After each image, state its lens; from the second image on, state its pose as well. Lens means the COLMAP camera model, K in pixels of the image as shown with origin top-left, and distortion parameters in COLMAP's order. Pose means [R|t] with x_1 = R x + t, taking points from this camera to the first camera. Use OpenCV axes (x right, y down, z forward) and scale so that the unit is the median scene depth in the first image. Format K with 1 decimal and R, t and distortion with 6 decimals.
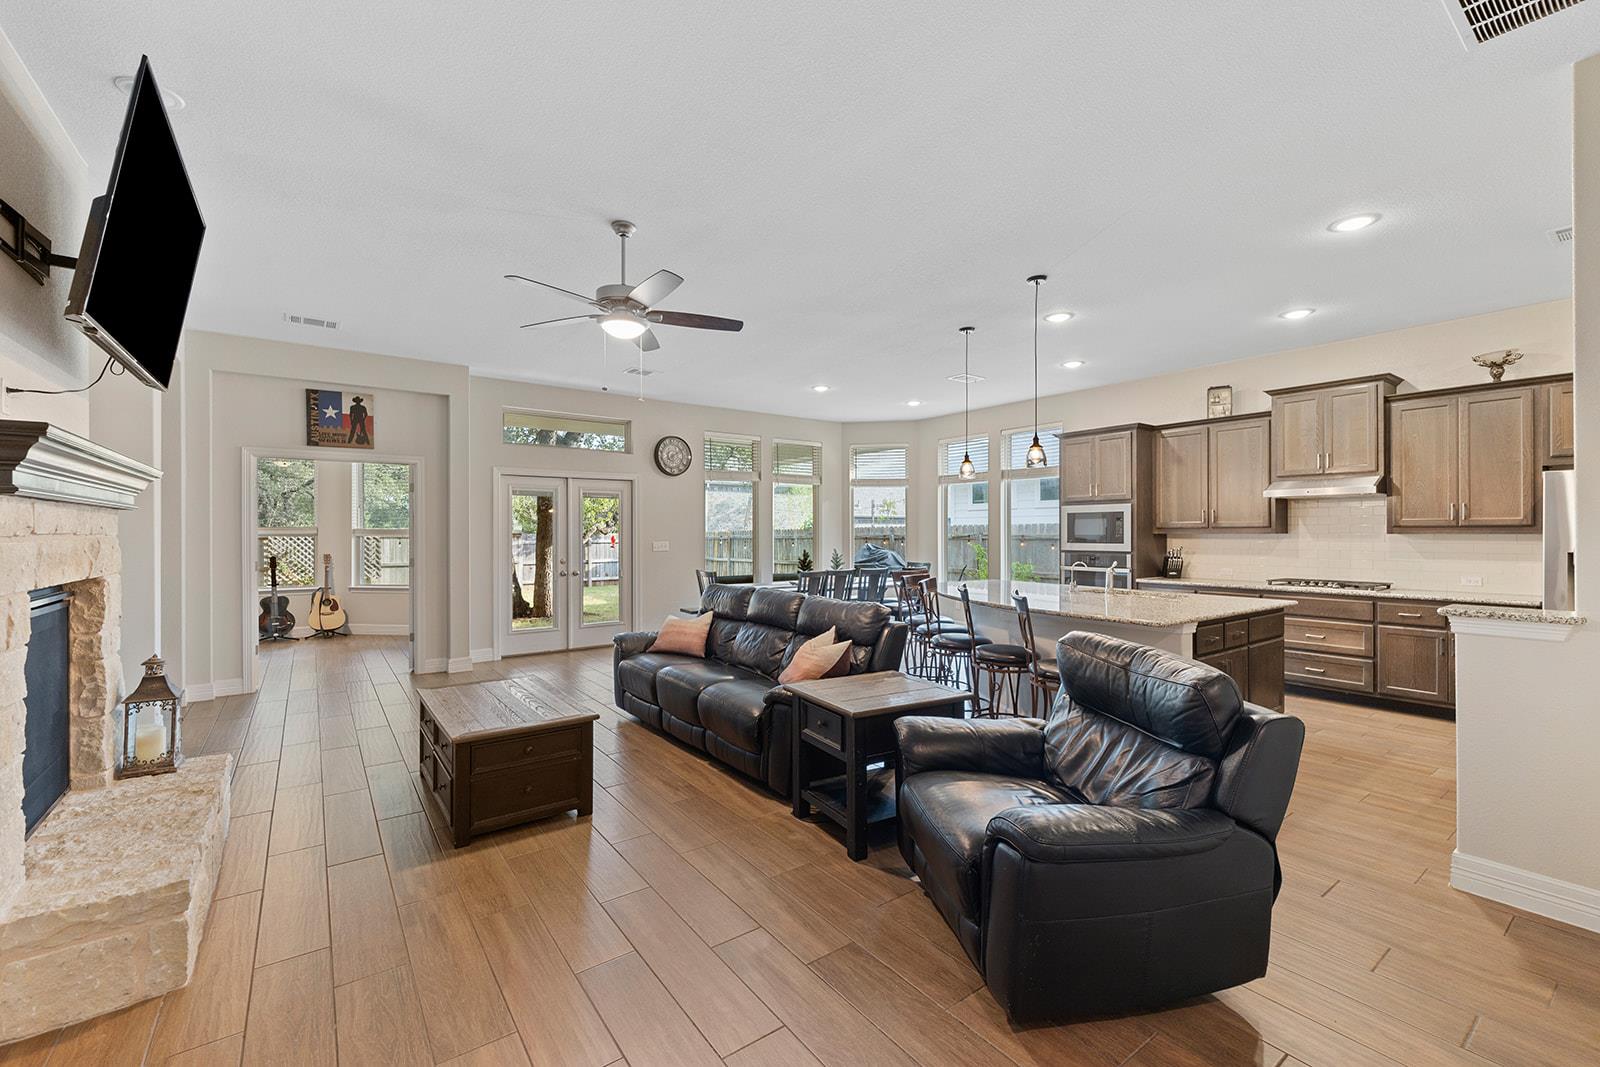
lens RADIAL K [[668.0, 0, 790.0], [0, 668.0, 534.5], [0, 0, 1]] dist [0.002661, -0.002488]
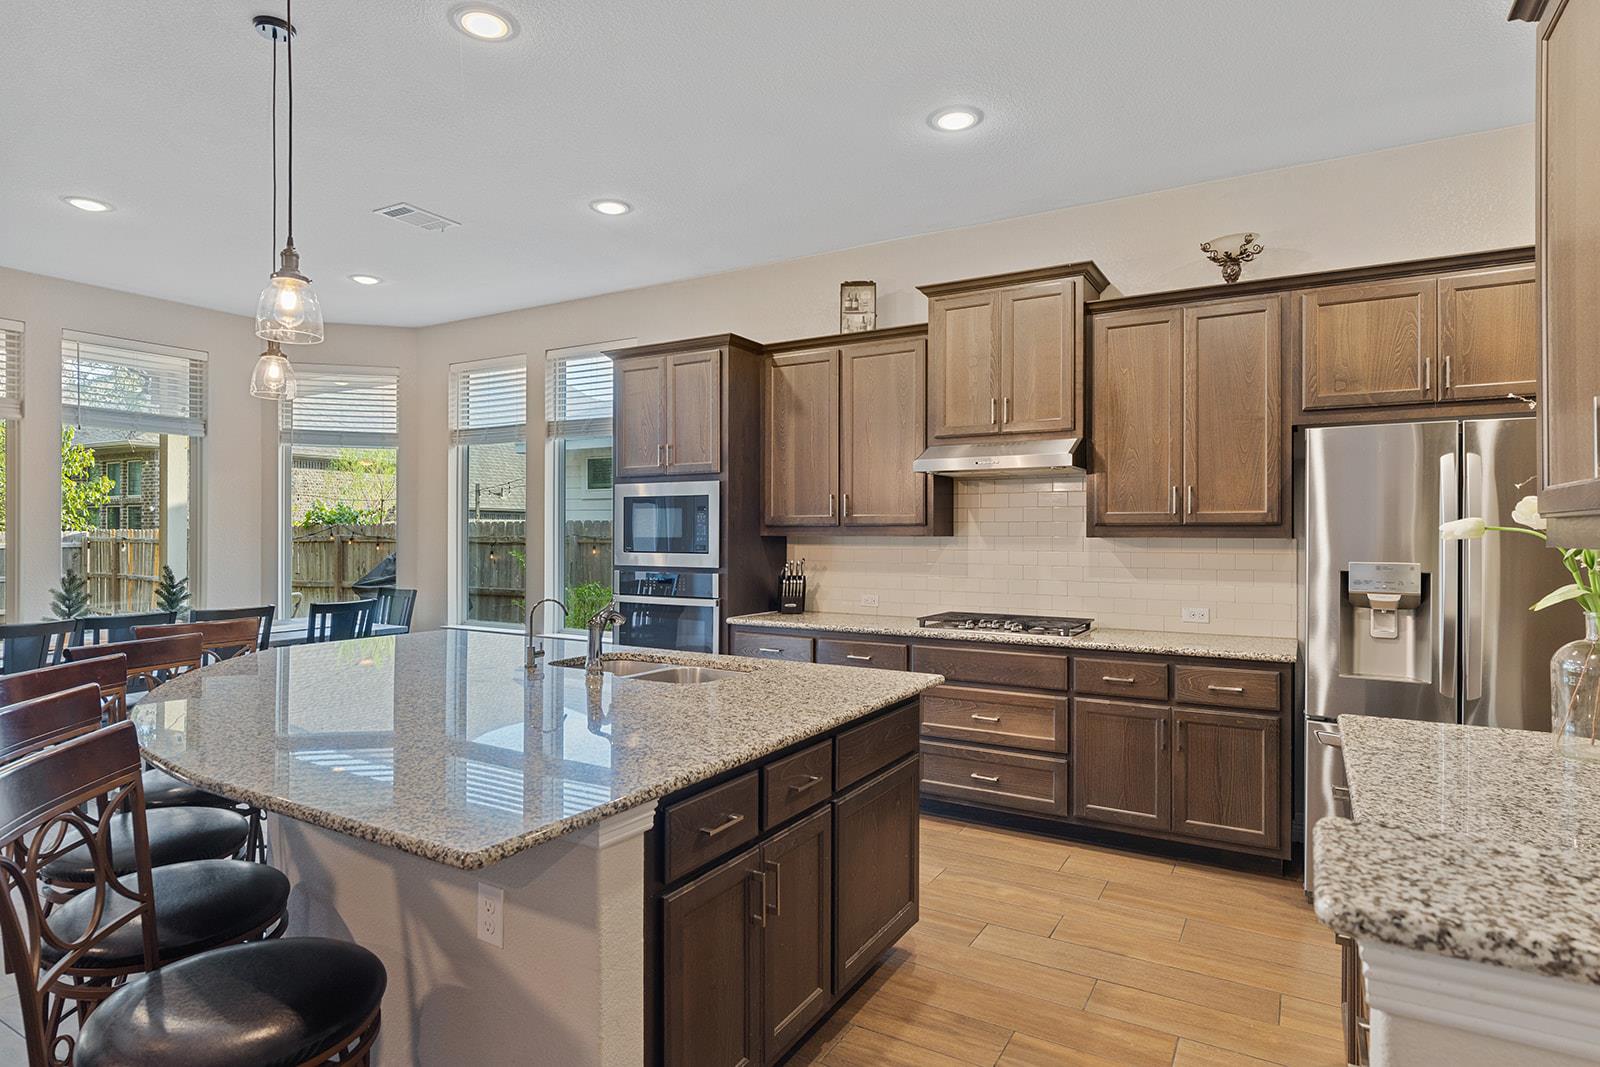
lens RADIAL K [[876.2, 0, 785.7], [0, 876.2, 541.7], [0, 0, 1]] dist [0.002580, -0.001947]
pose [[0.916641, -0.000391, 0.399710, 0.301871], [-0.003106, 0.999962, 0.008101, -0.002241], [-0.399698, -0.008667, 0.916606, 0.351638]]
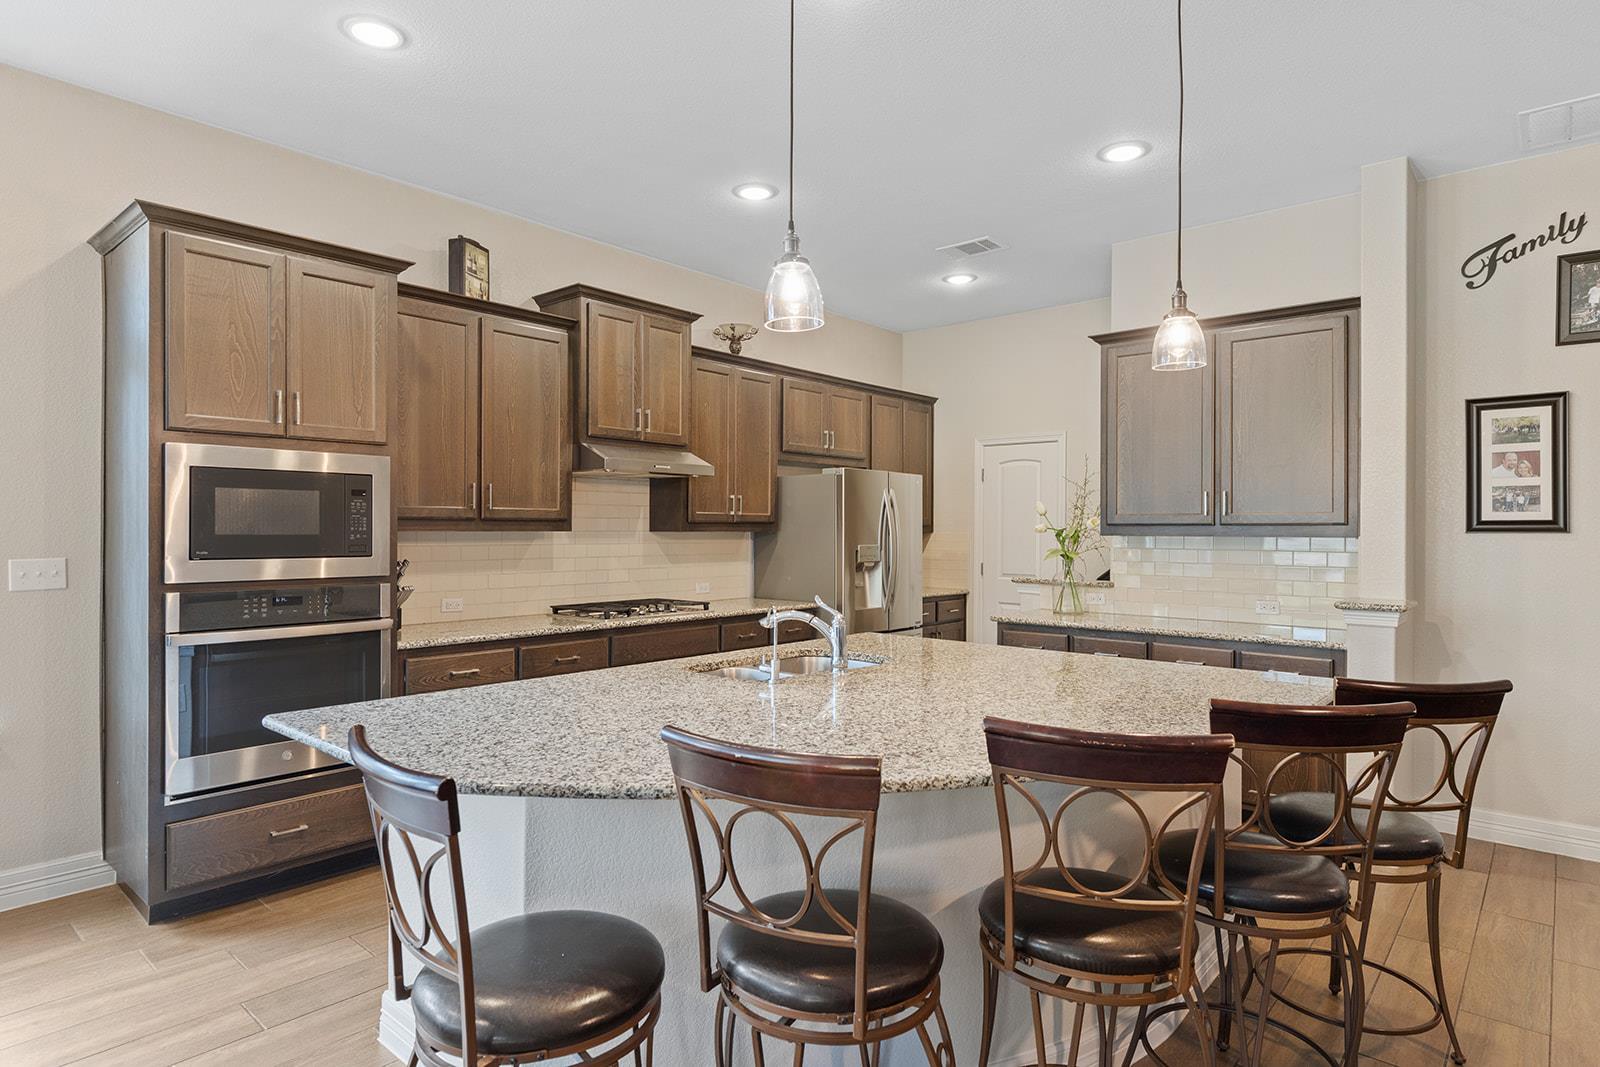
lens RADIAL K [[876.2, 0, 791.4], [0, 876.2, 533.9], [0, 0, 1]] dist [0.002580, -0.001947]
pose [[-0.225897, -0.005231, 0.974137, -0.064301], [-0.003785, 0.999983, 0.004492, -0.003064], [-0.974144, -0.002672, -0.225913, 0.975595]]
